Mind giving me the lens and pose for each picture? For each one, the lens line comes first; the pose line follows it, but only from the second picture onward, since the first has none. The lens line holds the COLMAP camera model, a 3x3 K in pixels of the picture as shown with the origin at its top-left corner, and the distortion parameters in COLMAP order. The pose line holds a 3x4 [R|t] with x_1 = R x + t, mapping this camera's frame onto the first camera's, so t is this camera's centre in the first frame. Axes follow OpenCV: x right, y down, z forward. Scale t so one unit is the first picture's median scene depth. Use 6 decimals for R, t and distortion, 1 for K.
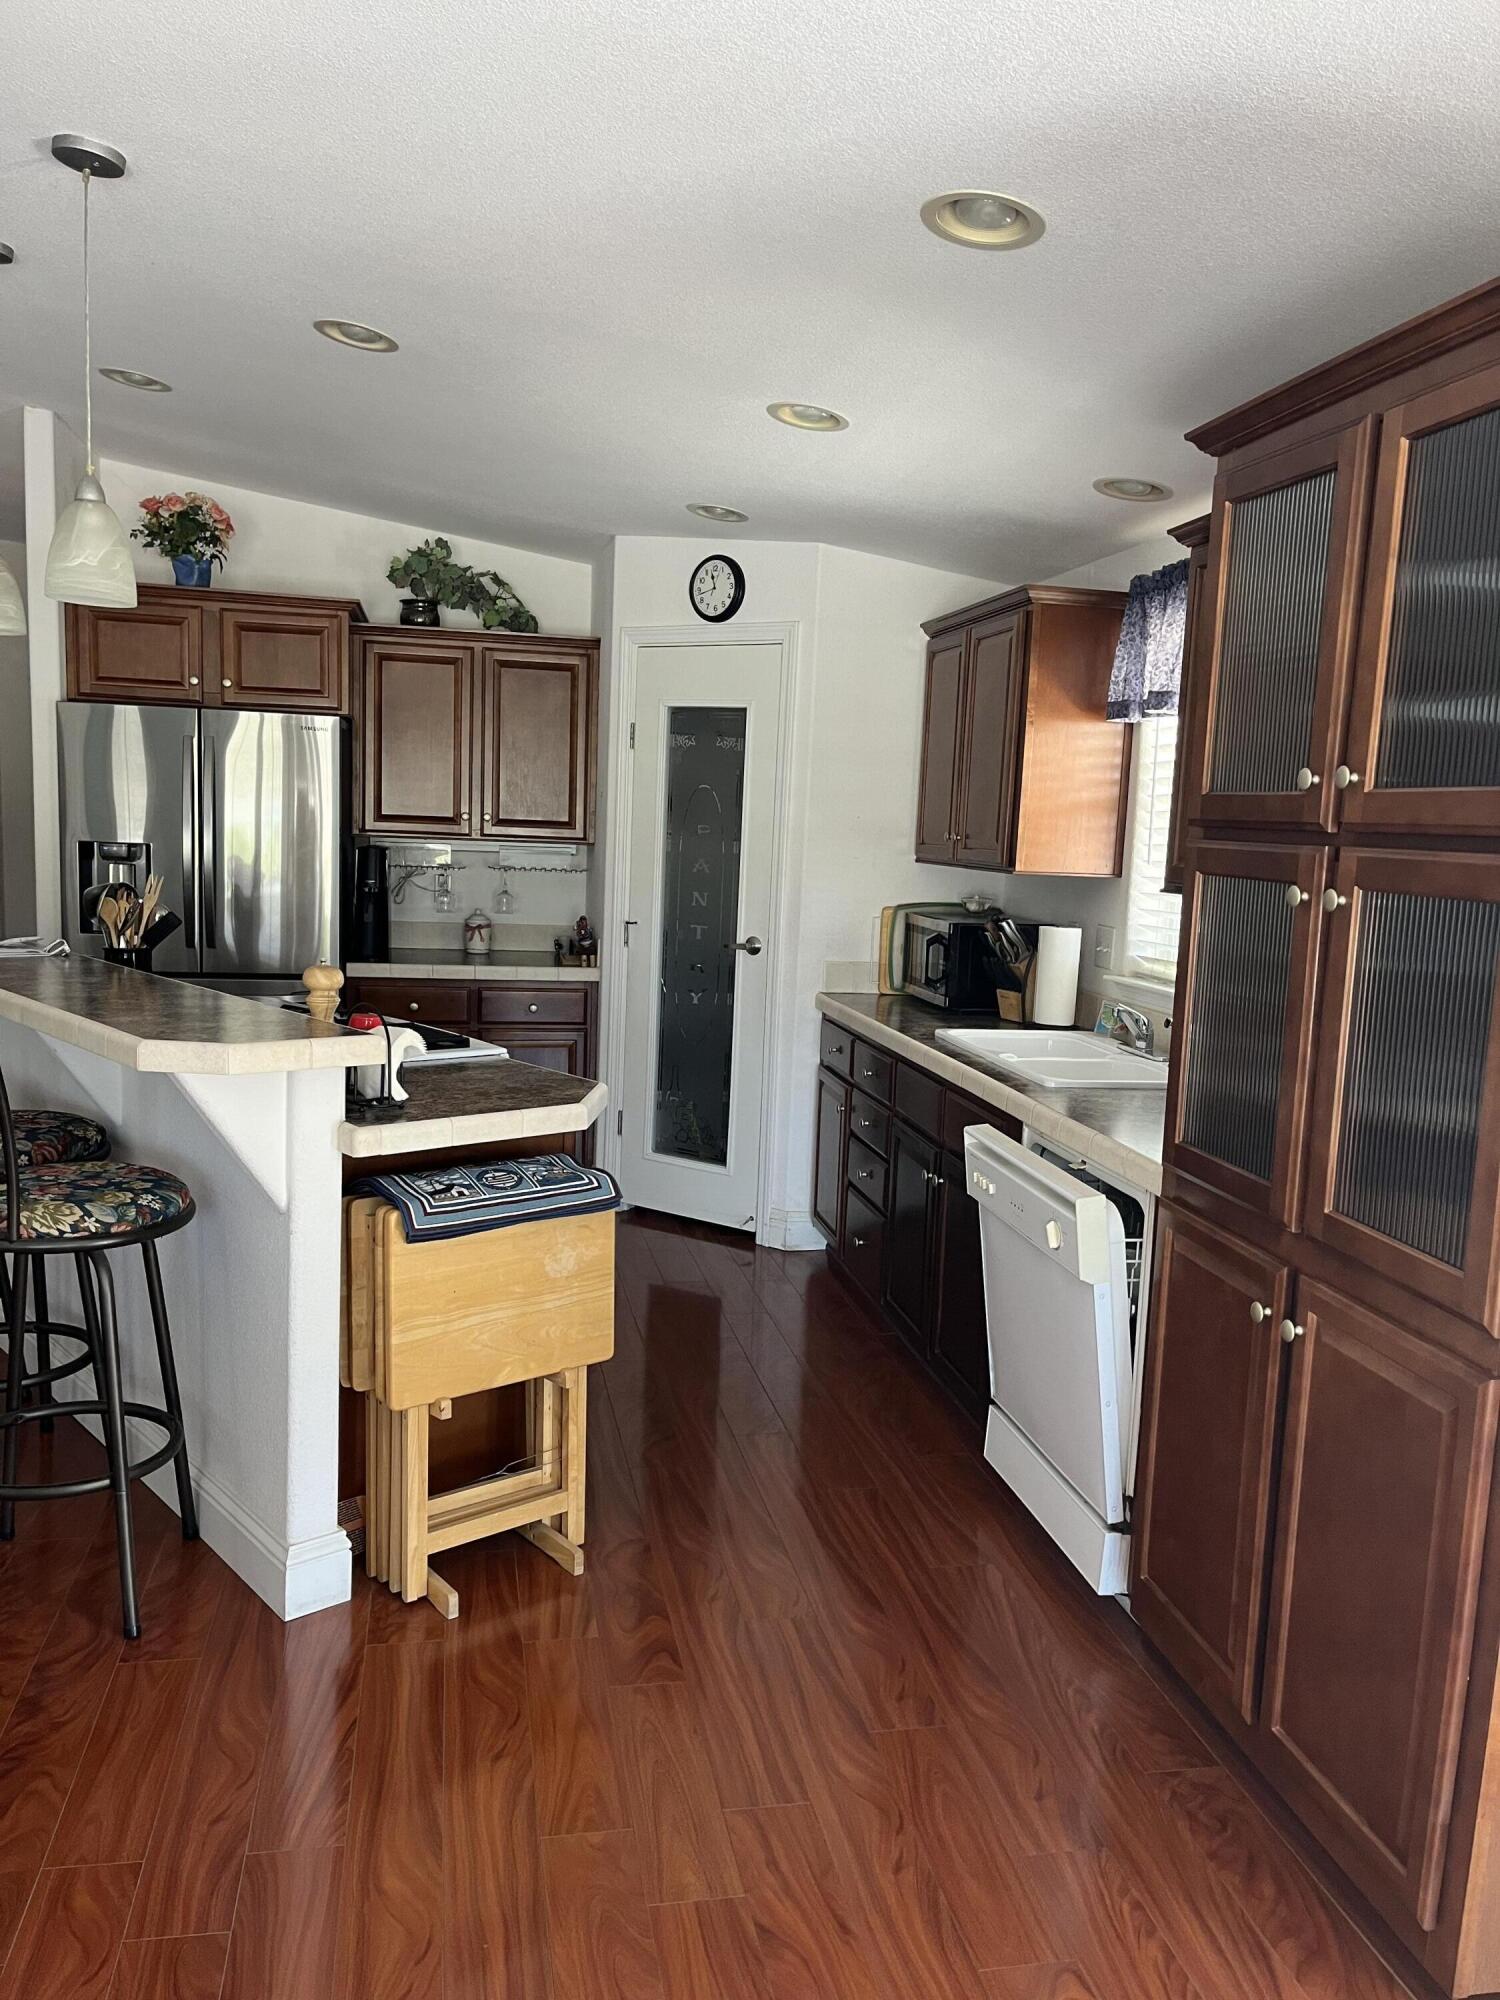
lens RADIAL K [[1512.4, 0, 742.4], [0, 1512.4, 1020.4], [0, 0, 1]] dist [0.064628, -0.082780]
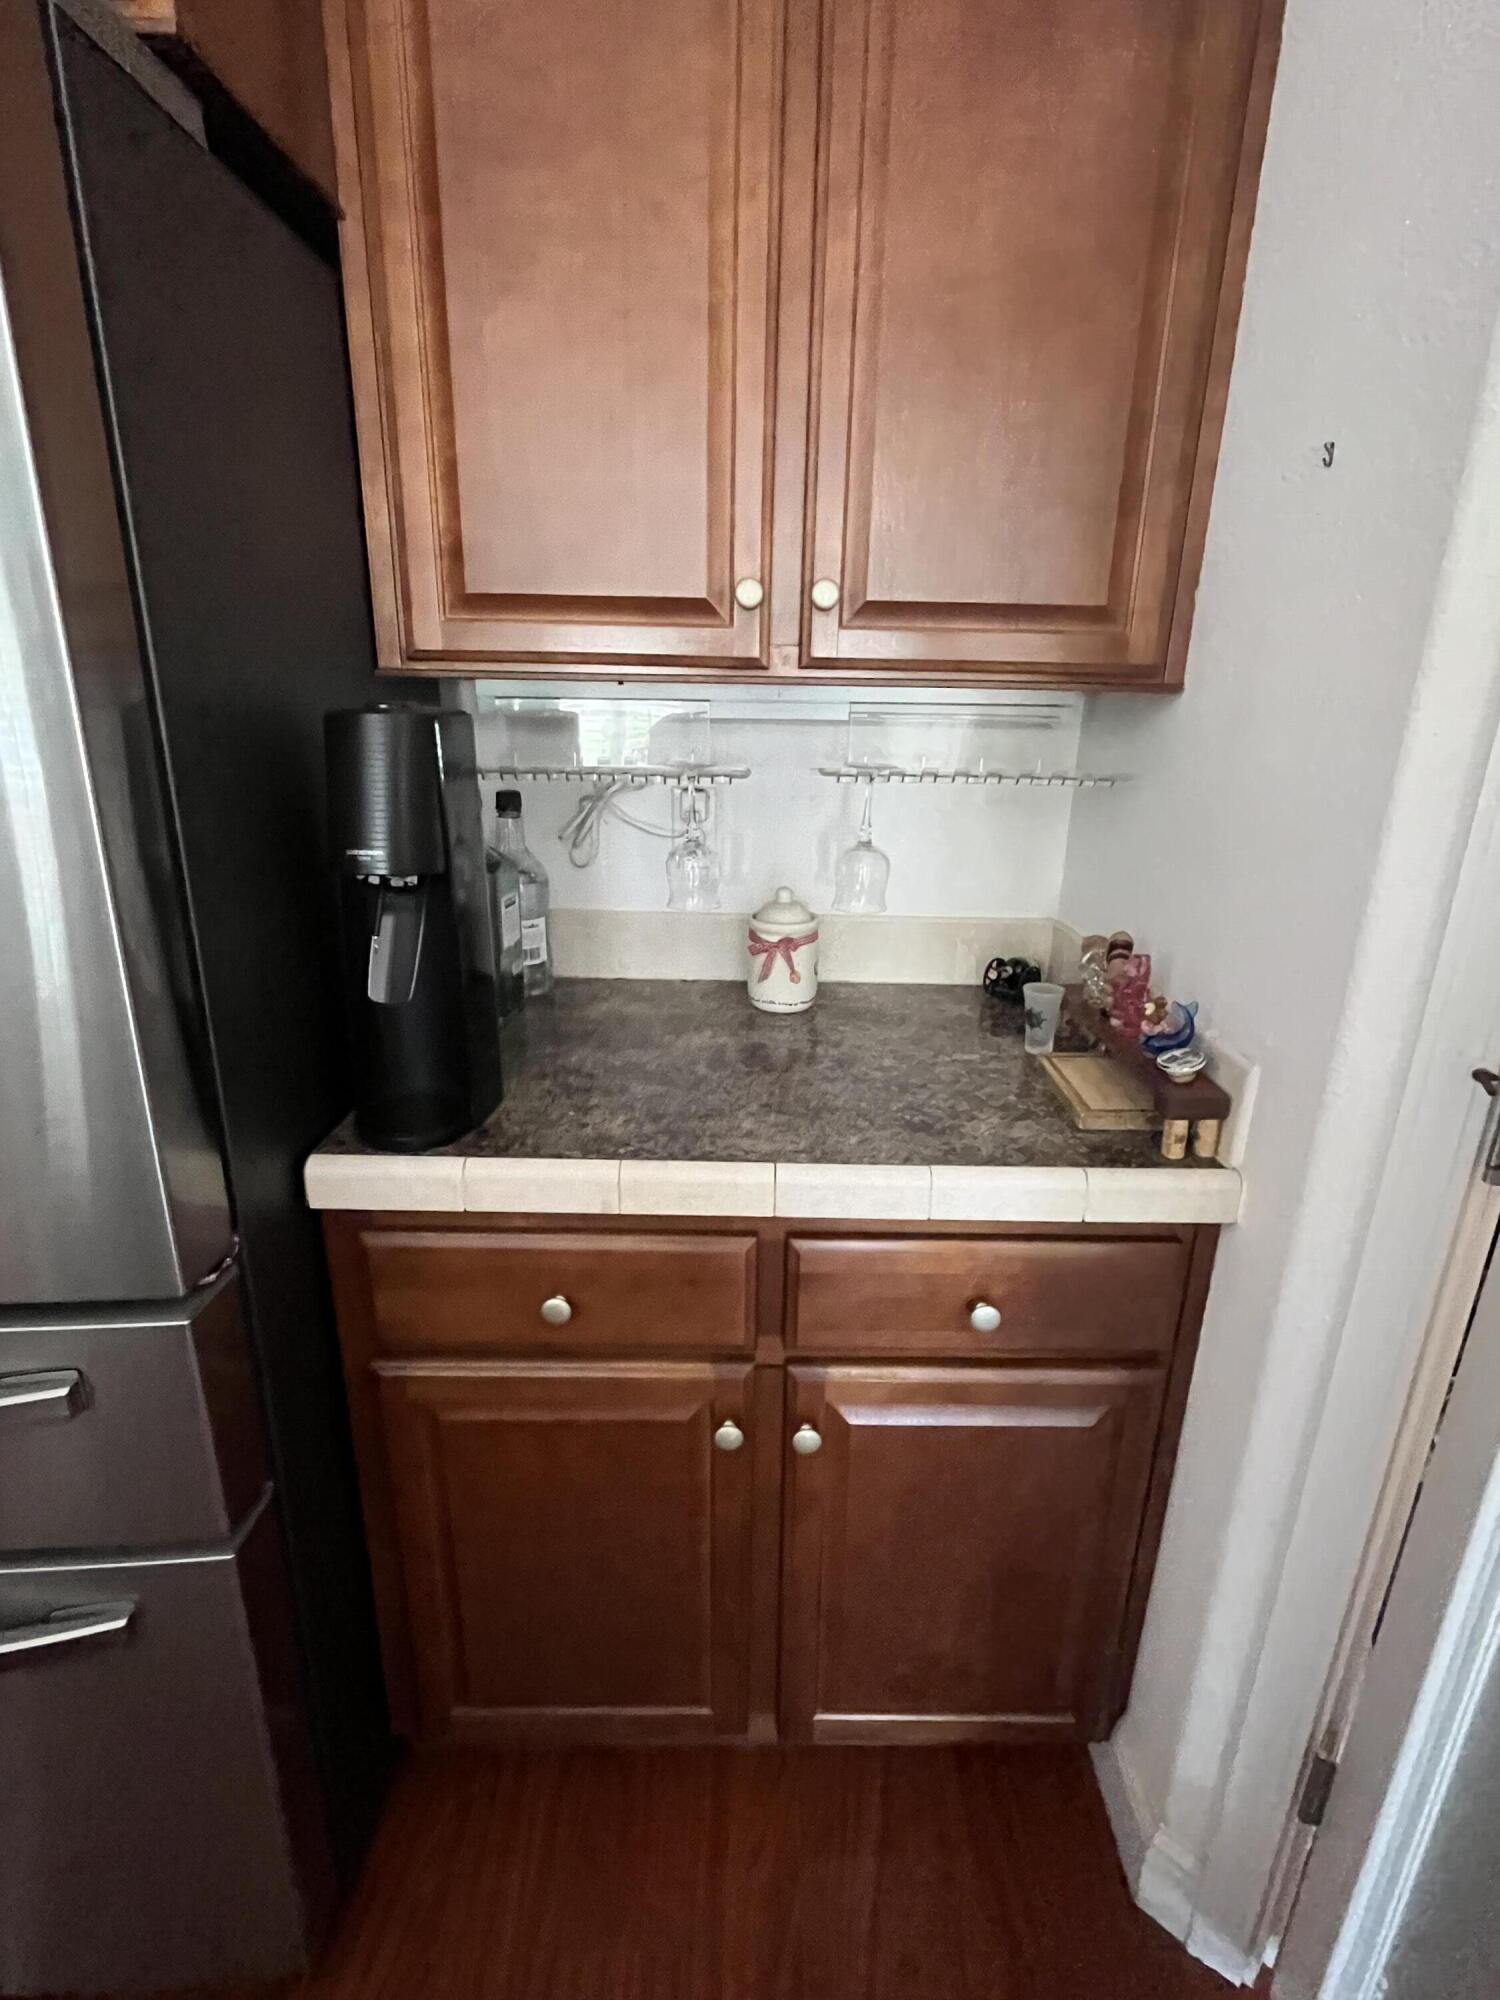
lens RADIAL K [[932.4, 0, 760.9], [0, 932.4, 991.0], [0, 0, 1]] dist [-0.008639, 0.001250]
pose [[0.983860, 0.037182, -0.175036, -0.164862], [-0.008605, 0.986873, 0.161268, -0.099727], [0.178735, -0.157159, 0.971265, 0.917905]]
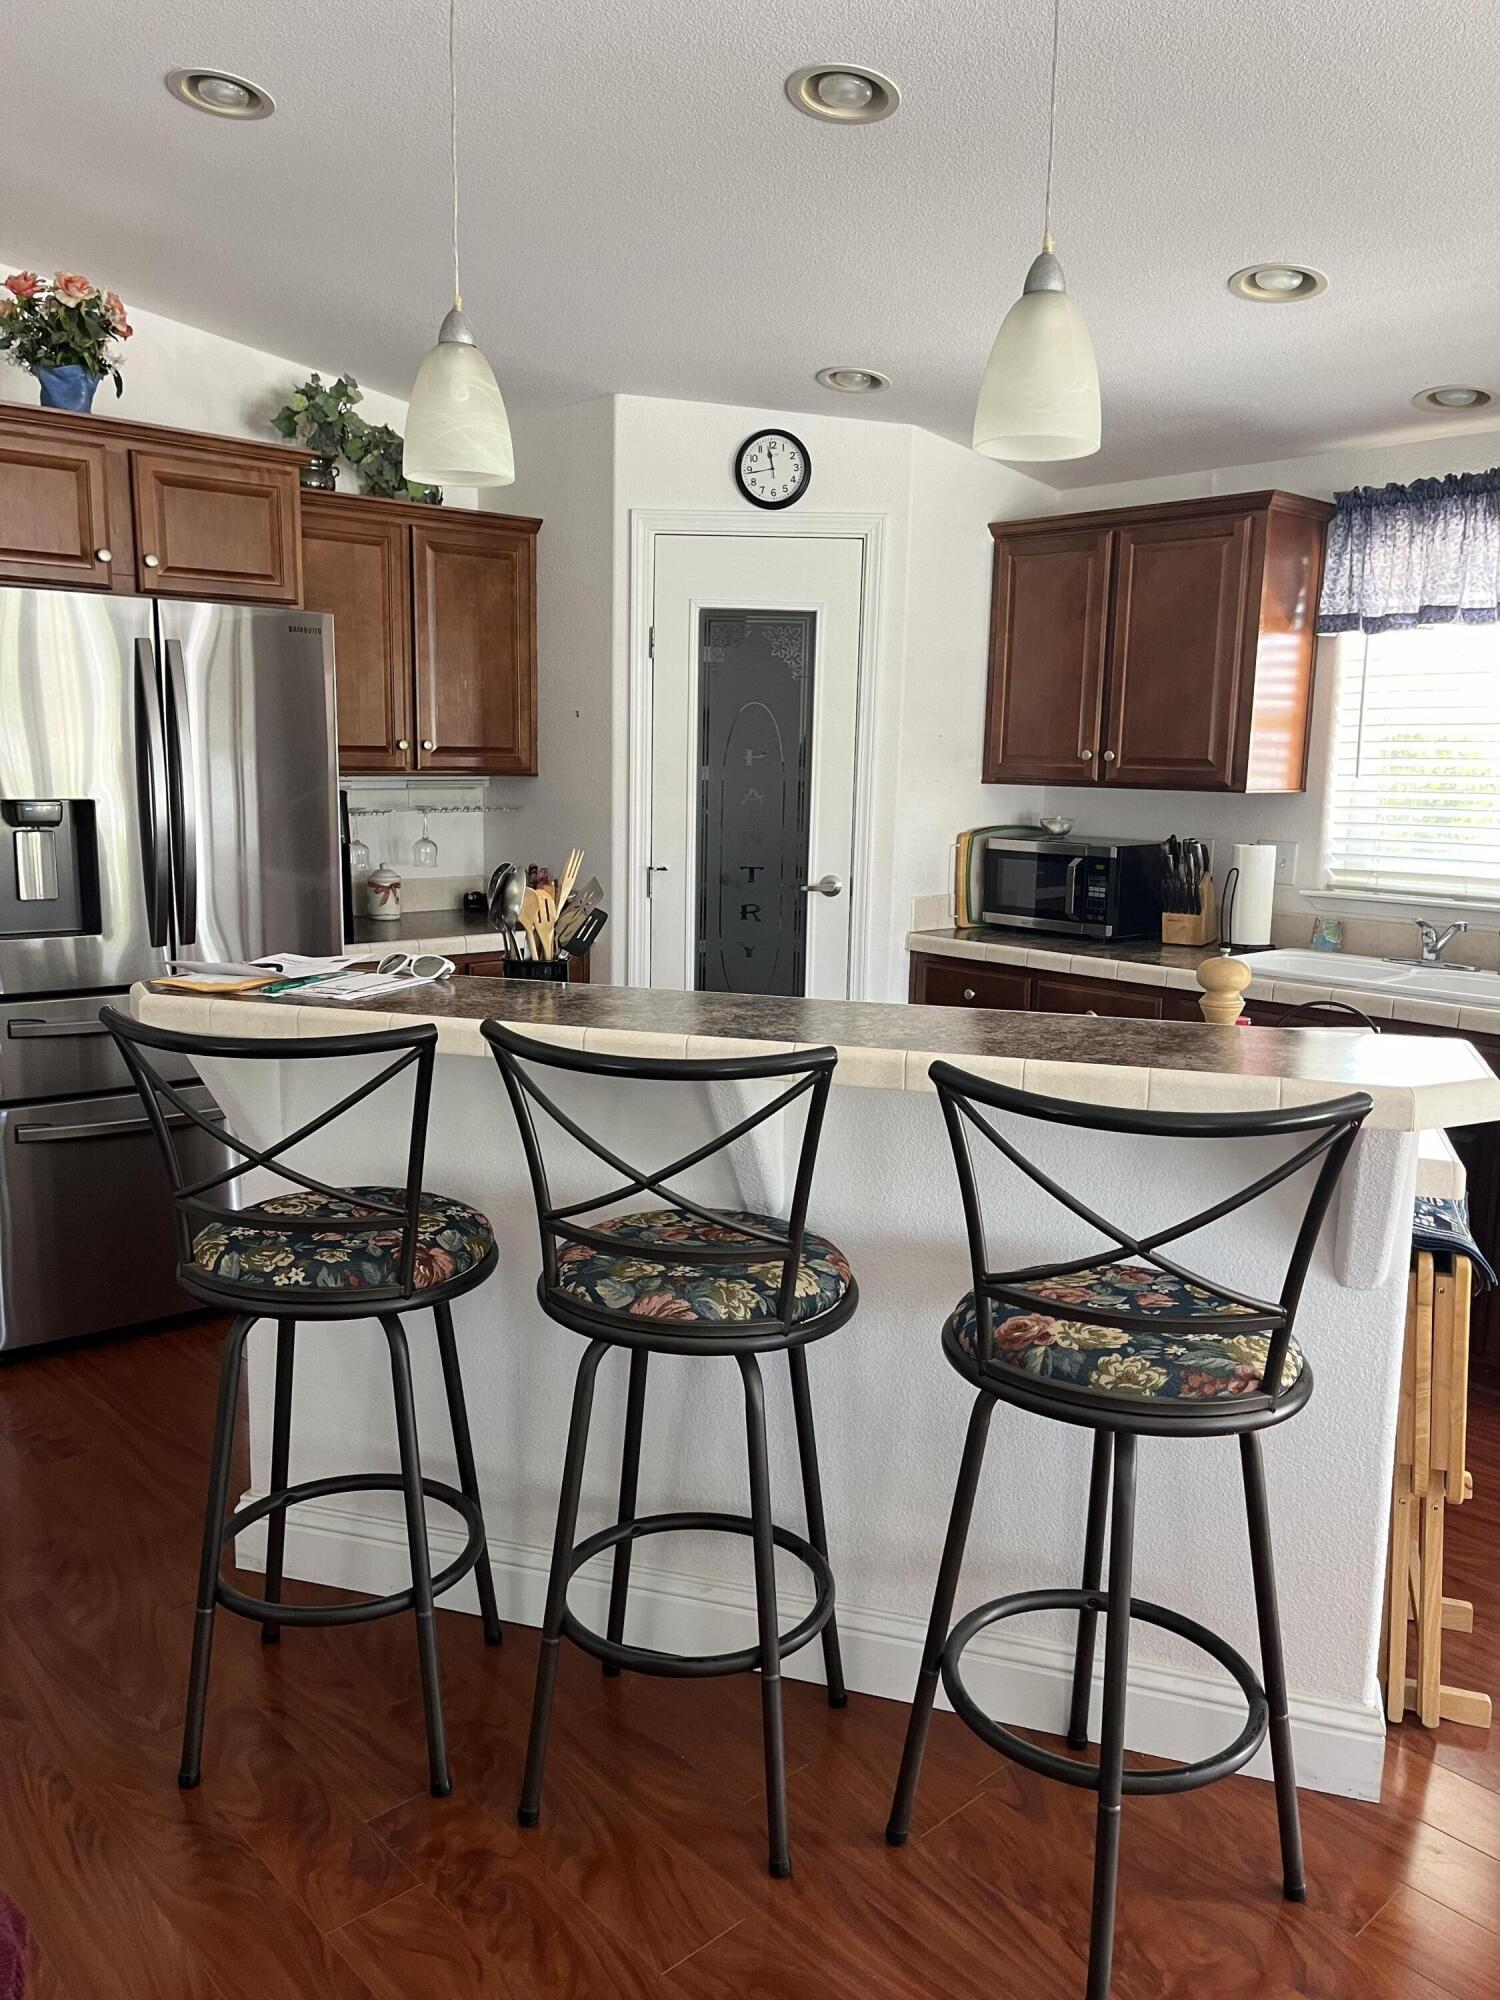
lens RADIAL K [[1512.4, 0, 755.3], [0, 1512.4, 1000.1], [0, 0, 1]] dist [0.064628, -0.082780]
pose [[0.855116, -0.109992, 0.506634, -0.487826], [0.085055, 0.993758, 0.072188, -0.050945], [-0.511411, -0.018637, 0.859134, 0.265850]]
